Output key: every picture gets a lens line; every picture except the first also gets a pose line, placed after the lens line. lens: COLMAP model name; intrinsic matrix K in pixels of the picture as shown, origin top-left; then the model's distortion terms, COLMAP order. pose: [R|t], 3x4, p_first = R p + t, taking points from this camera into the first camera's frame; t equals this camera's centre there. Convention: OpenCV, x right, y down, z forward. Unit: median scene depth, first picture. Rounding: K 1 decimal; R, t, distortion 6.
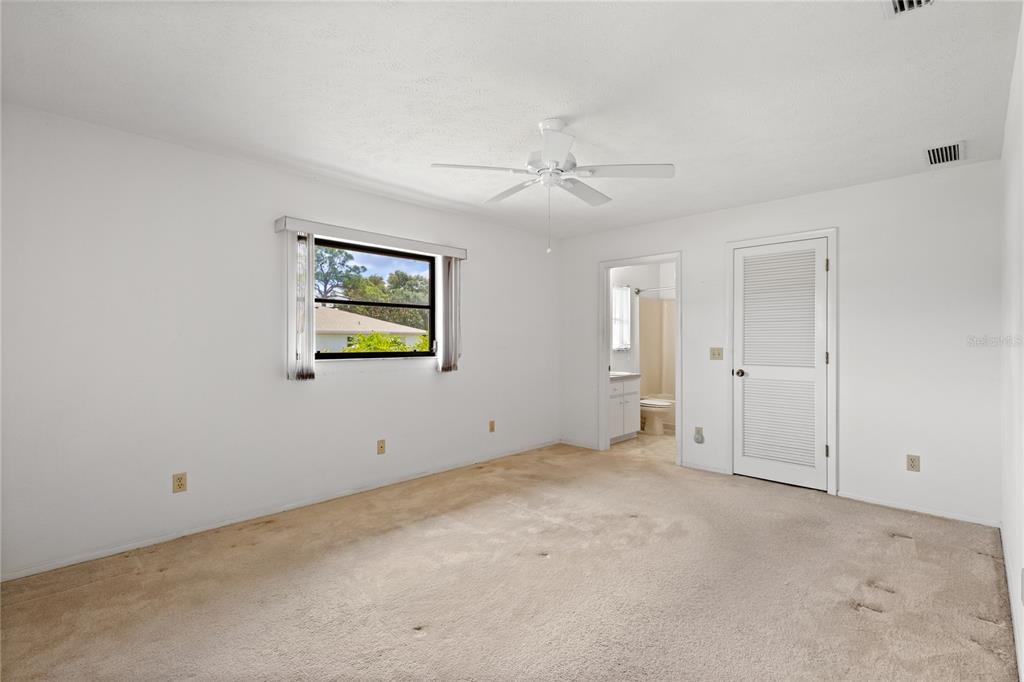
lens RADIAL K [[474.2, 0, 513.7], [0, 474.2, 341.7], [0, 0, 1]] dist [0.007502, -0.000959]
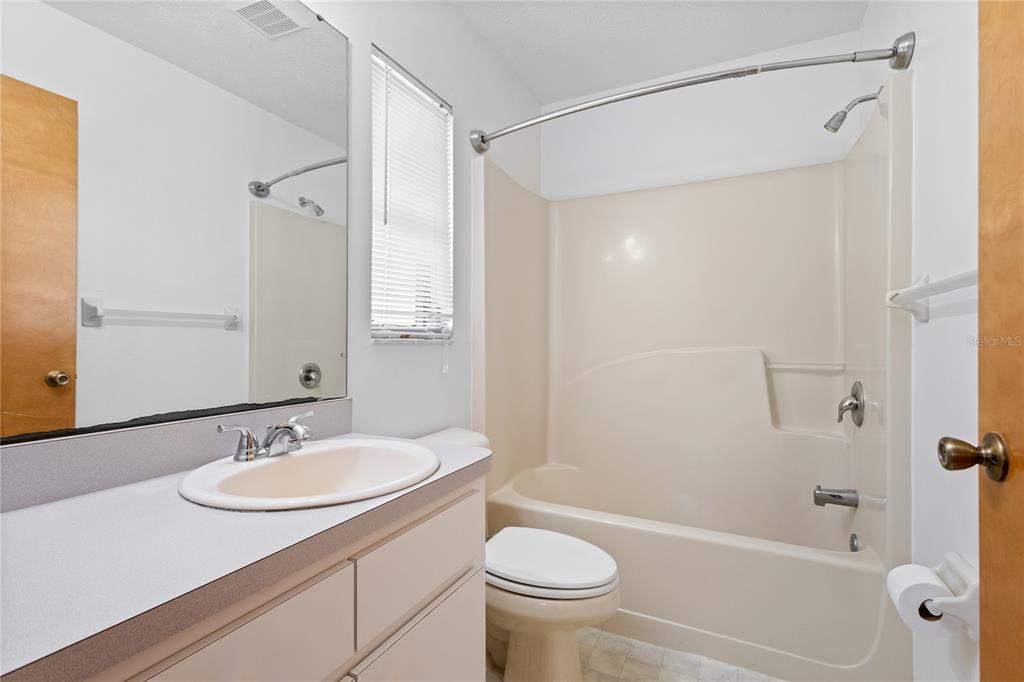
lens RADIAL K [[474.2, 0, 515.5], [0, 474.2, 334.4], [0, 0, 1]] dist [0.007502, -0.000959]
pose [[0.953169, 0.003994, 0.302413, 0.196570], [-0.000400, 0.999929, -0.011945, 0.020044], [-0.302439, 0.011265, 0.953102, 0.723200]]
